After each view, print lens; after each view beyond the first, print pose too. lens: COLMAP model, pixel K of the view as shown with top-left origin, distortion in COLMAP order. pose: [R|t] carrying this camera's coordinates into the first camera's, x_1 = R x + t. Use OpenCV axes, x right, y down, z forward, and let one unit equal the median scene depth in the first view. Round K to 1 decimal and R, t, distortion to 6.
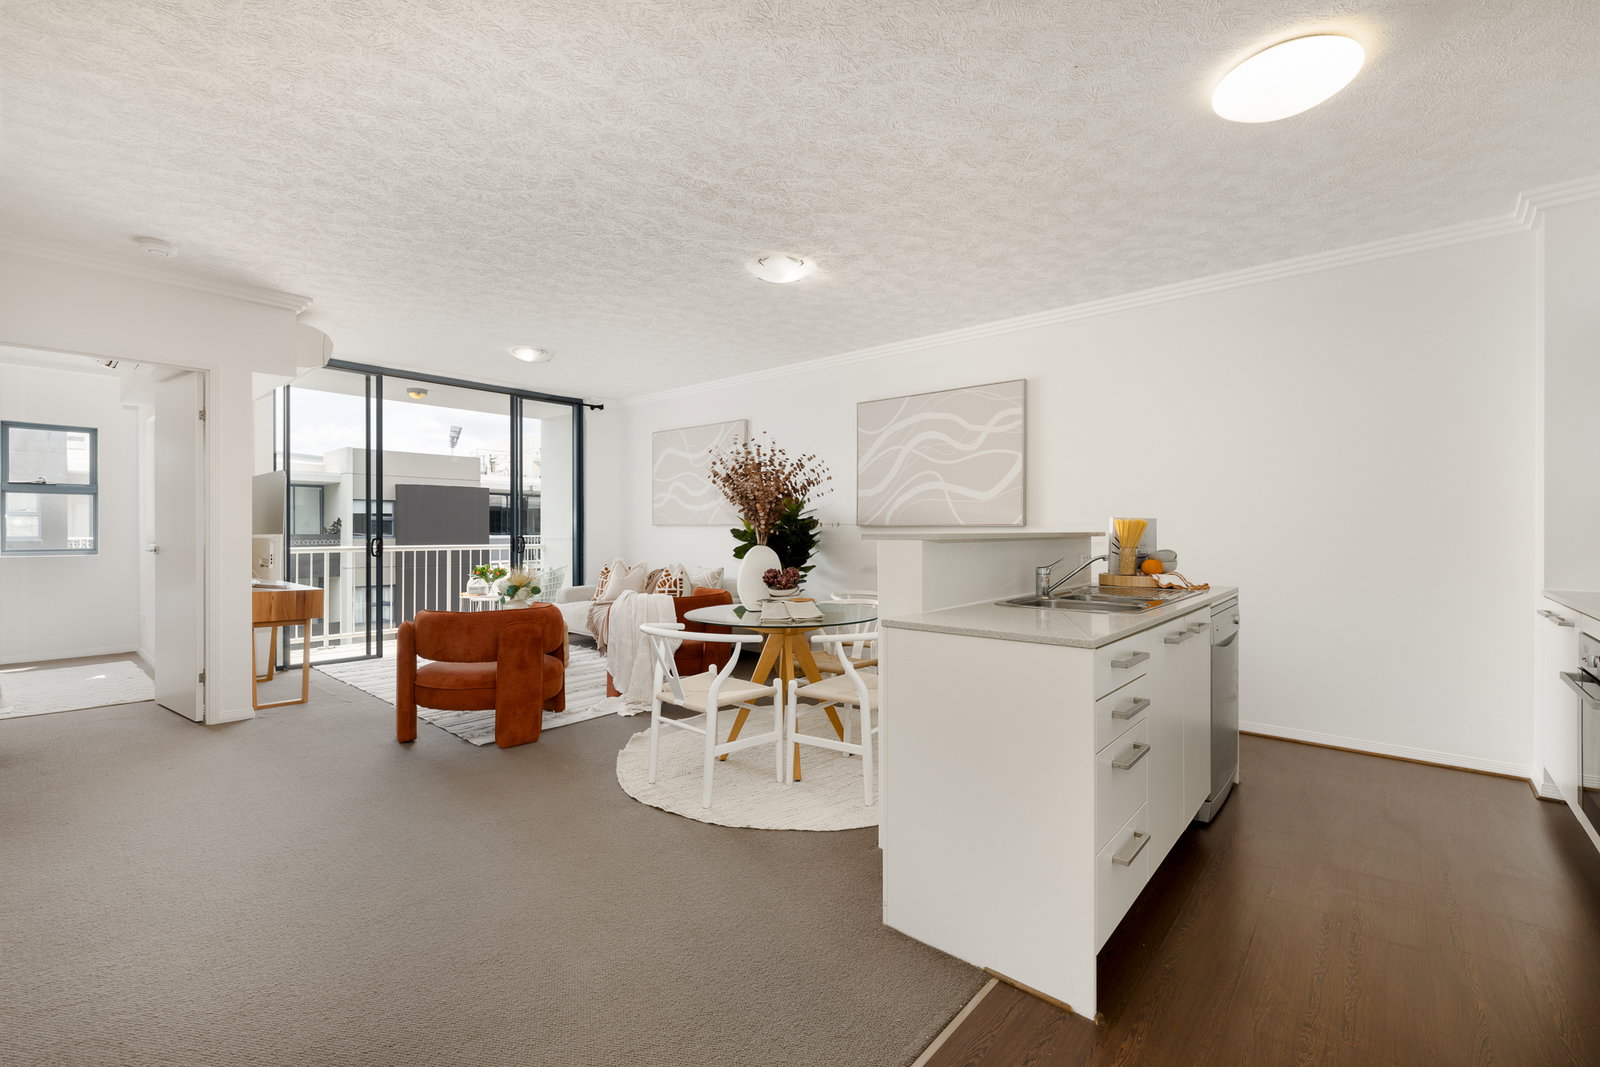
lens RADIAL K [[690.6, 0, 786.9], [0, 690.6, 526.3], [0, 0, 1]] dist [0.000325, 0.000312]
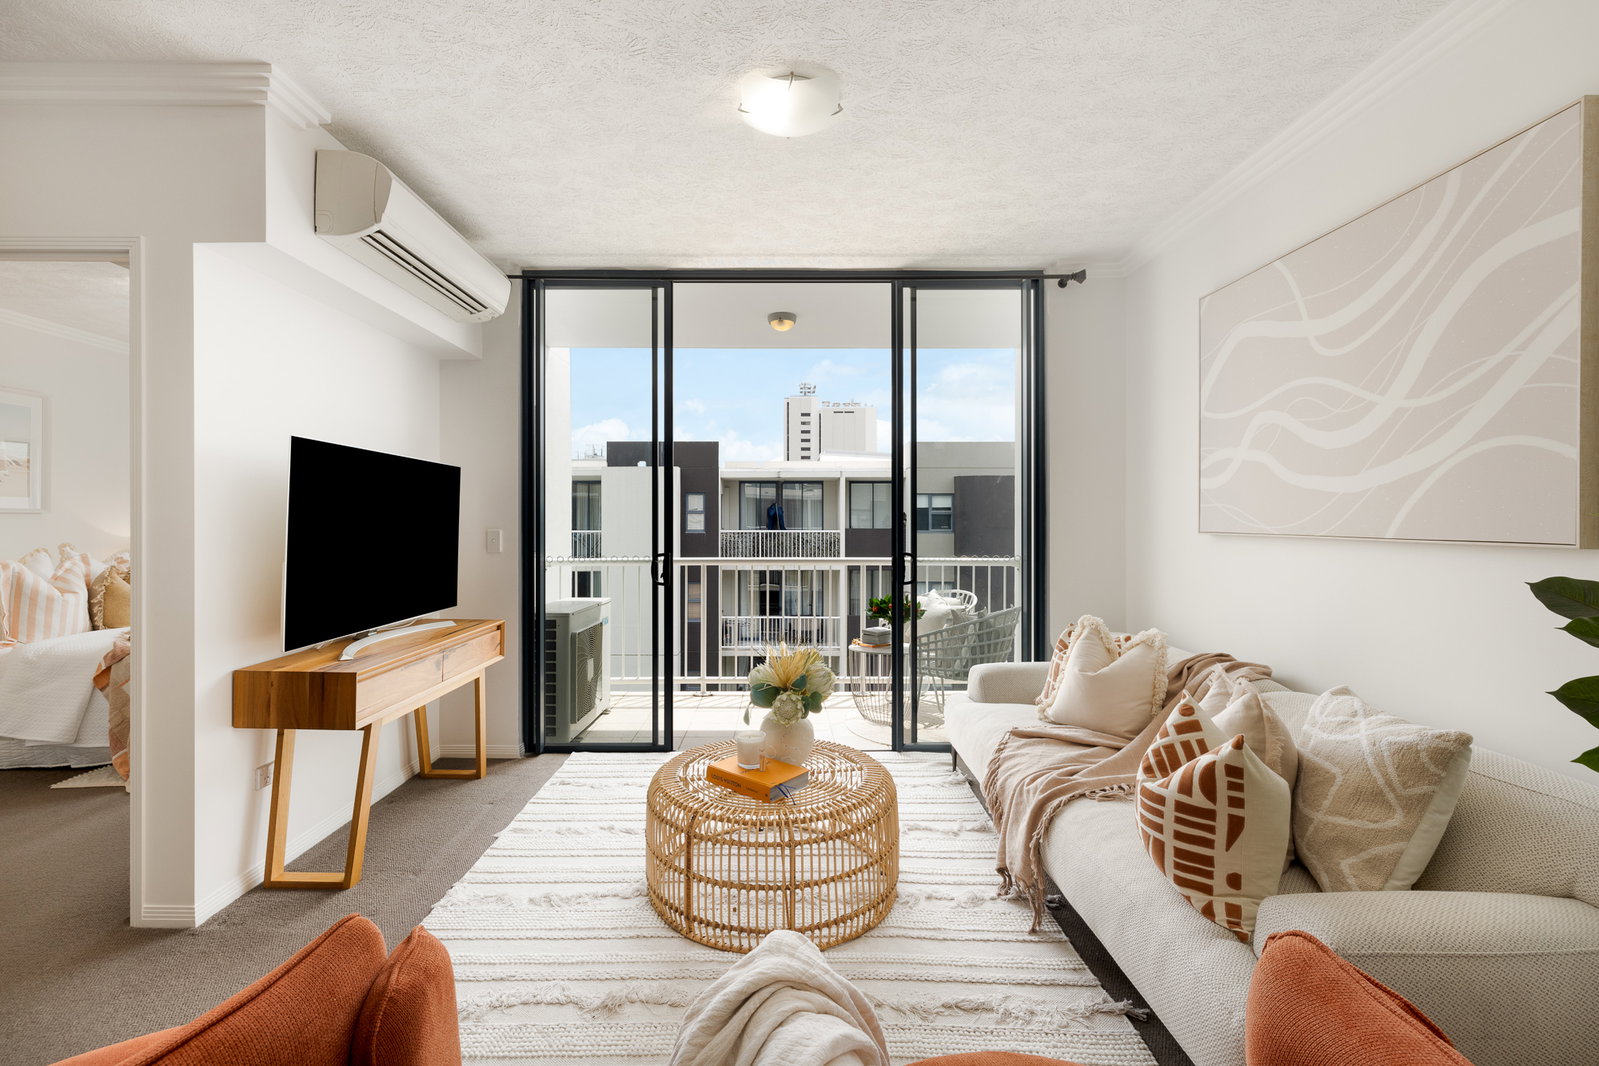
lens RADIAL K [[664.0, 0, 808.8], [0, 664.0, 519.9], [0, 0, 1]] dist [0.001961, 0.000398]
pose [[0.674070, 0.000766, -0.738667, -0.067215], [0.002434, 0.999992, 0.003258, -0.011479], [0.738663, -0.003994, 0.674063, 0.605655]]
